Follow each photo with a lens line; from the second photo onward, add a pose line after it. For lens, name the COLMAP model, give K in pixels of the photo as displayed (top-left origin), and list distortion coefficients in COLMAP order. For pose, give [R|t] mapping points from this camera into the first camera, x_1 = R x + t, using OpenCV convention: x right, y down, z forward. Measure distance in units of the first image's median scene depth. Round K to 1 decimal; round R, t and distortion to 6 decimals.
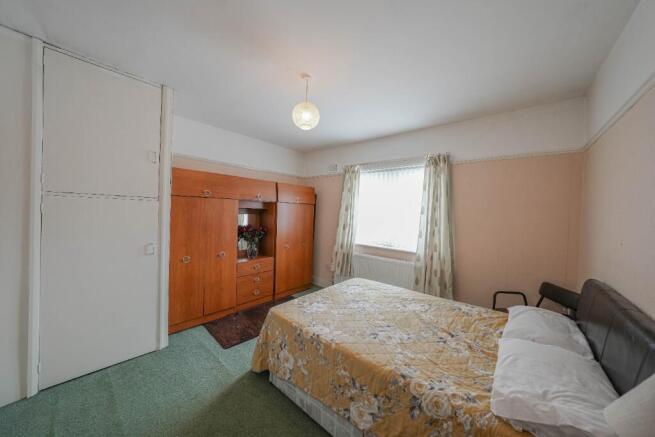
lens RADIAL K [[223.4, 0, 328.5], [0, 223.4, 220.1], [0, 0, 1]] dist [-0.021257, 0.003385]
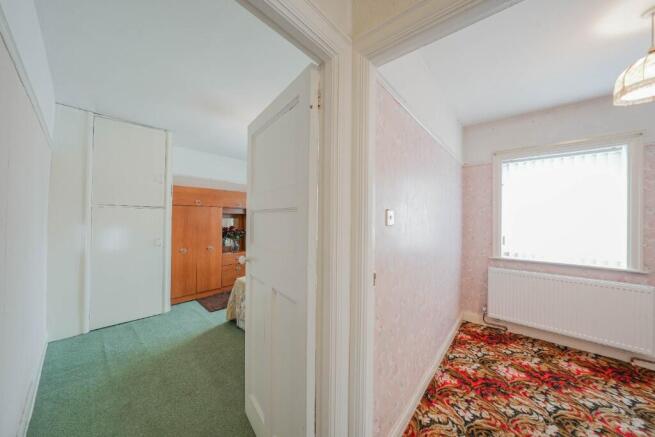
lens RADIAL K [[223.4, 0, 325.9], [0, 223.4, 217.8], [0, 0, 1]] dist [-0.021257, 0.003385]
pose [[0.999373, -0.032607, -0.013809, 0.268237], [0.032012, 0.998632, -0.041334, 0.054386], [0.015138, 0.040866, 0.999050, -0.370694]]
